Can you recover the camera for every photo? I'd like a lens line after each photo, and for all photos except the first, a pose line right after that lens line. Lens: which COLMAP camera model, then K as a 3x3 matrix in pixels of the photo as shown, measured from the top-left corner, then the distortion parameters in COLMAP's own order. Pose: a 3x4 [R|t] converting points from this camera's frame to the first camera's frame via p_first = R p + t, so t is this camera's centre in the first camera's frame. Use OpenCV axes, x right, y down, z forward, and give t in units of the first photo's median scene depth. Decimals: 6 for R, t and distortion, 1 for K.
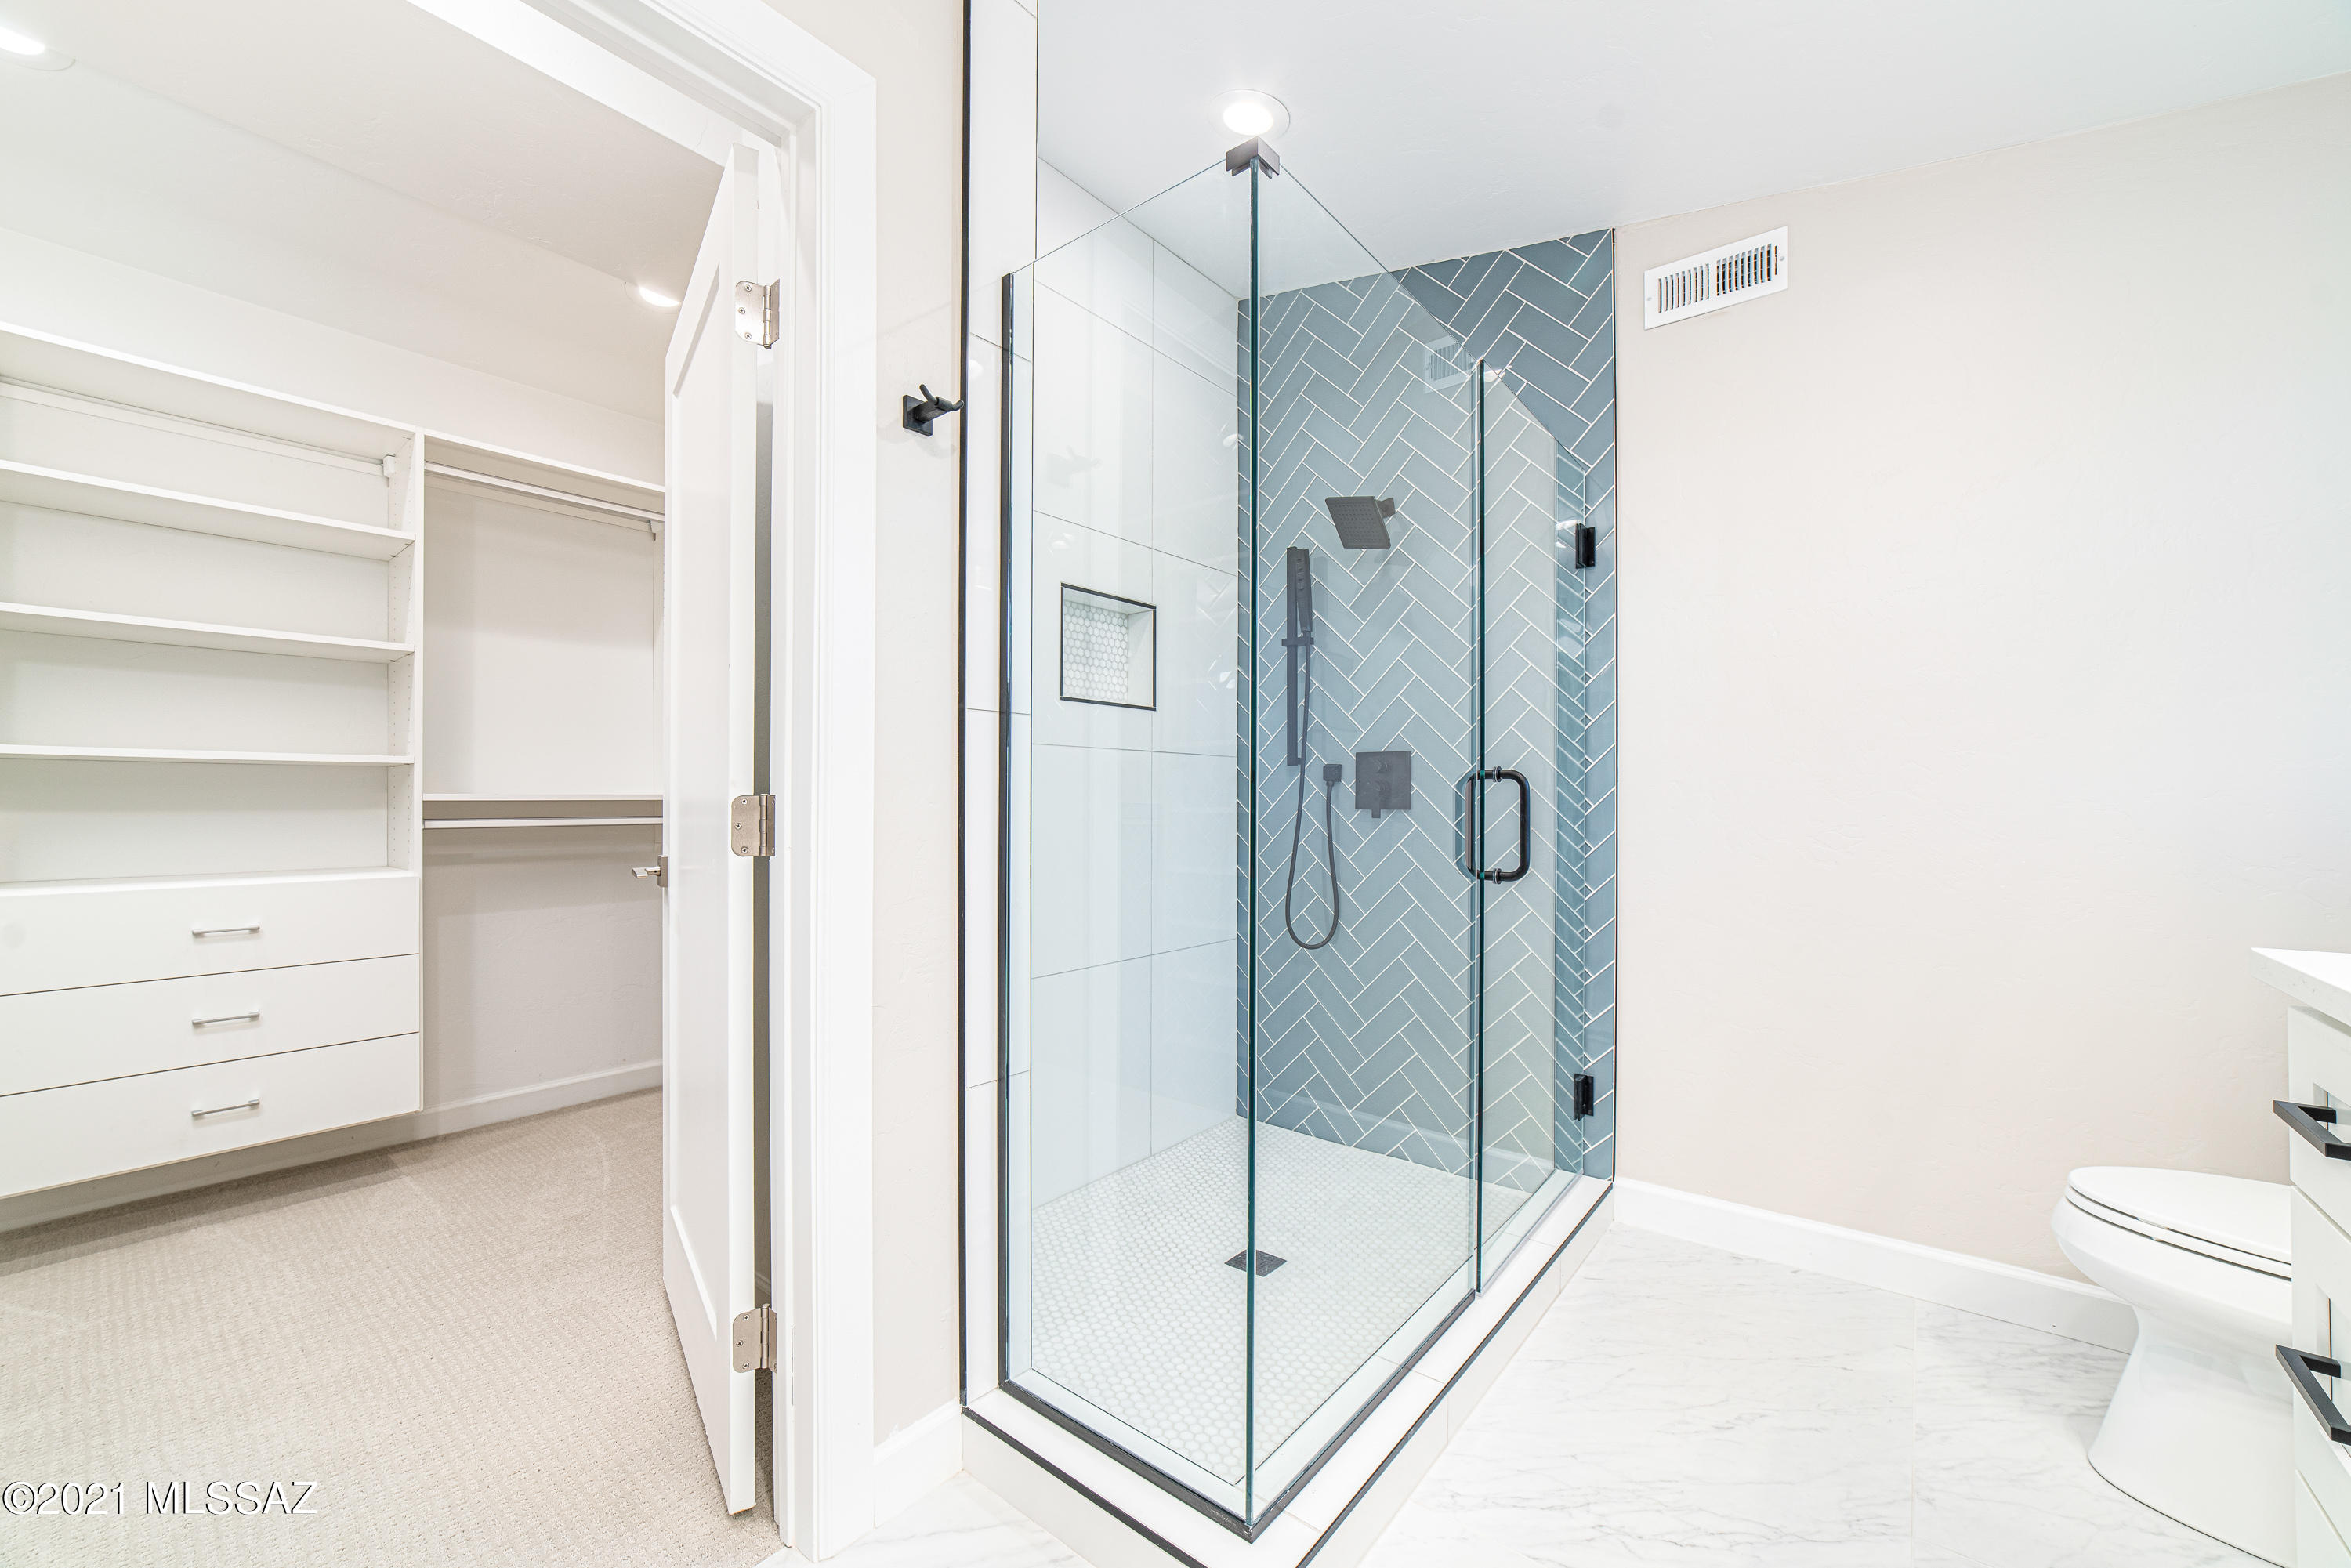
lens RADIAL K [[914.2, 0, 1175.5], [0, 914.2, 784.0], [0, 0, 1]] dist [-0.019643, 0.008812]
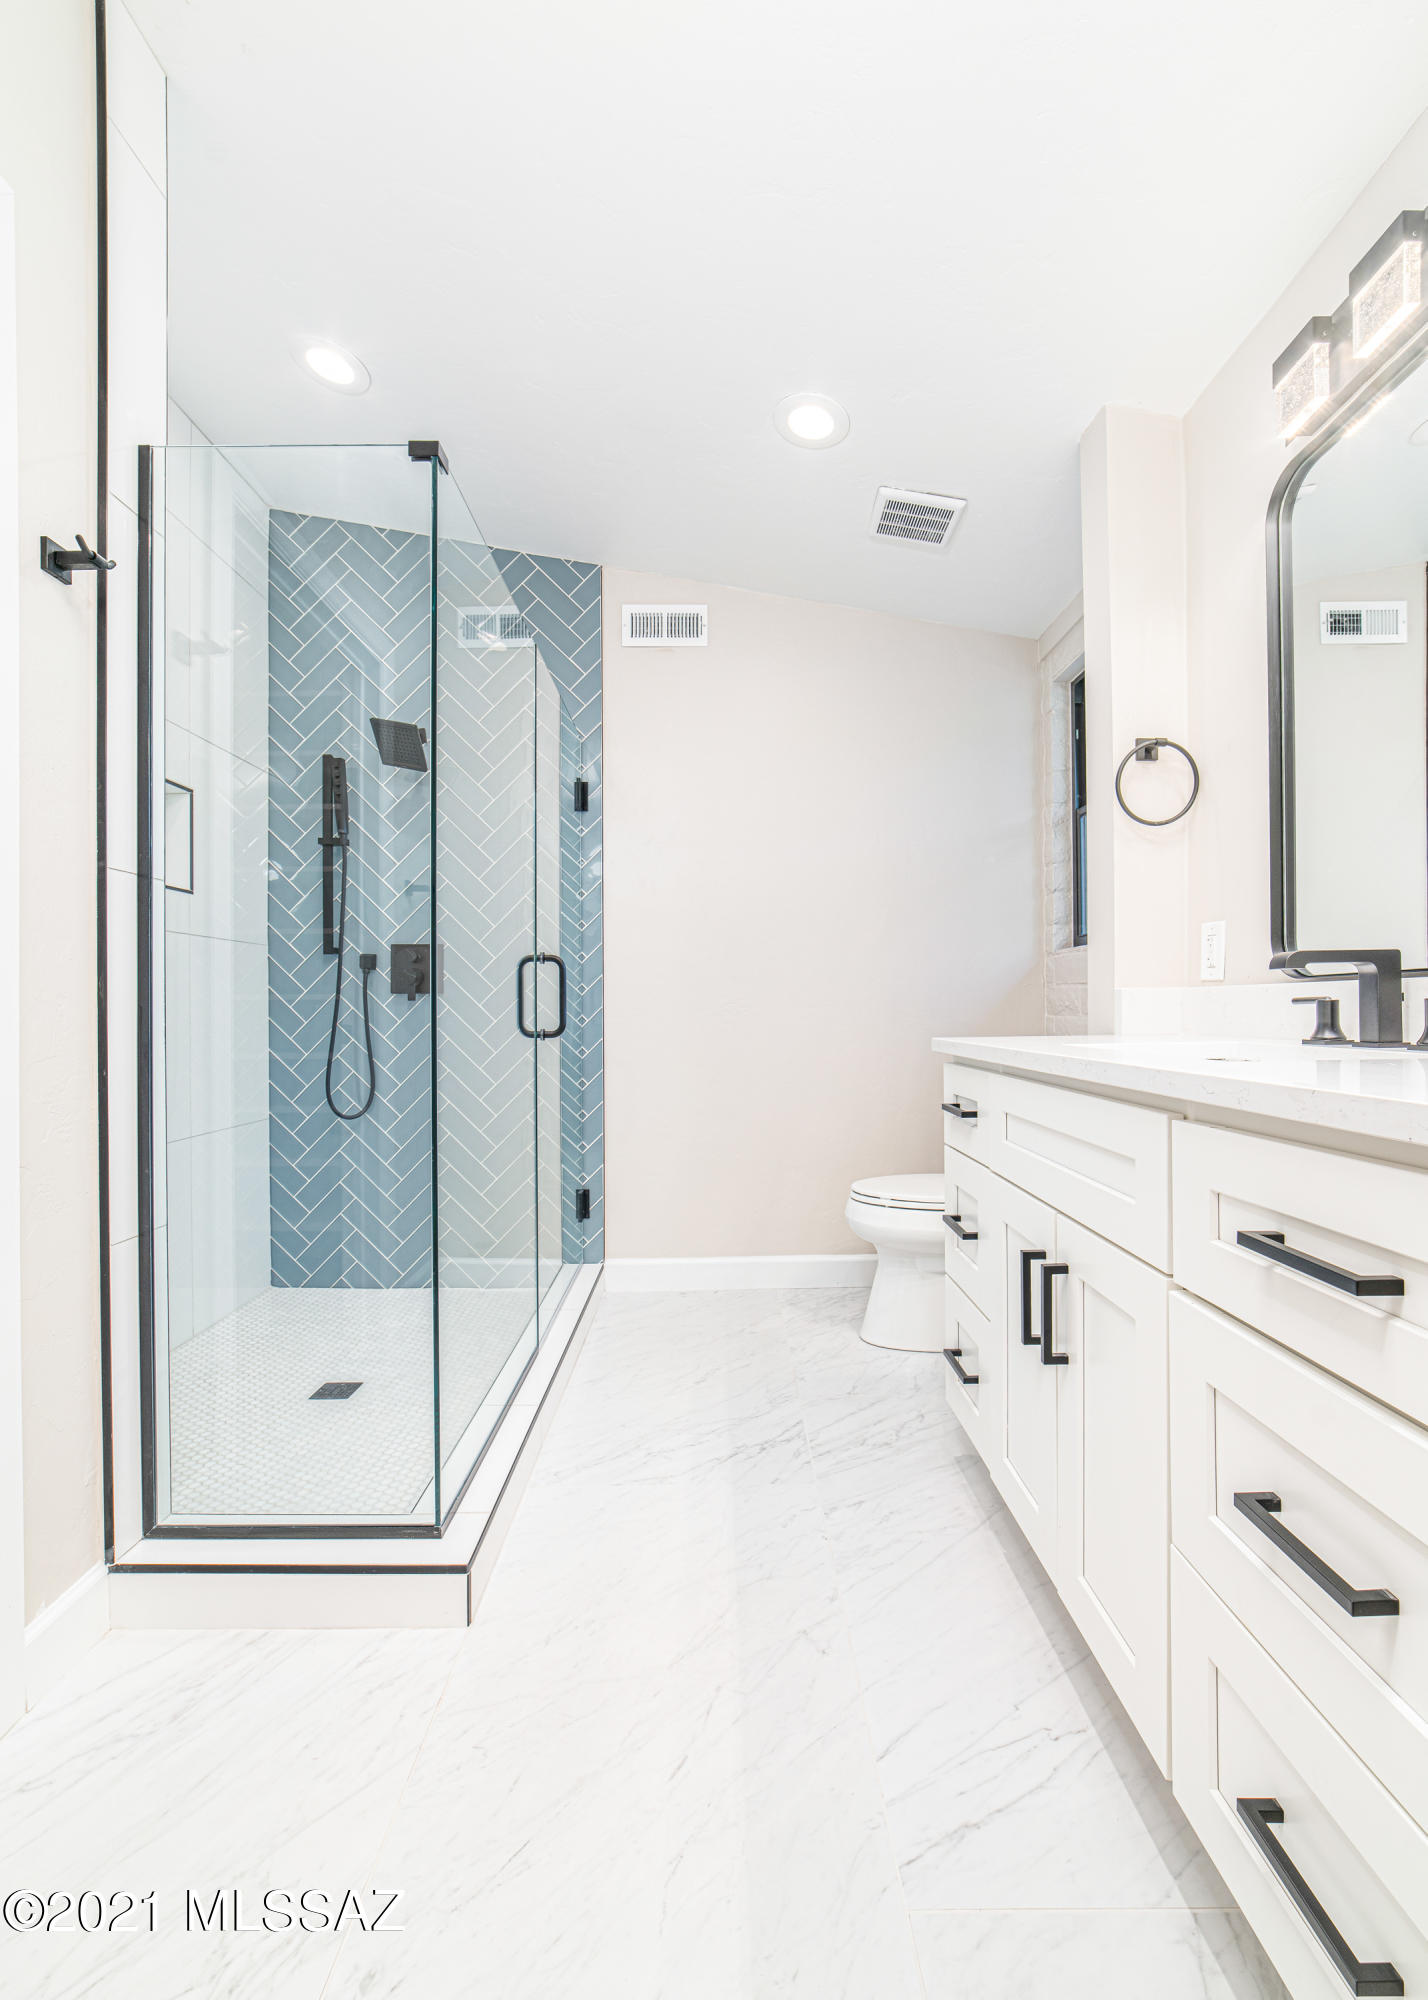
lens RADIAL K [[837.8, 0, 718.4], [0, 837.8, 986.1], [0, 0, 1]] dist [-0.028621, 0.011214]
pose [[0.771552, 0.009360, 0.636098, -0.174477], [-0.001688, 0.999918, -0.012665, 0.035275], [-0.636164, 0.008698, 0.771504, -0.074430]]
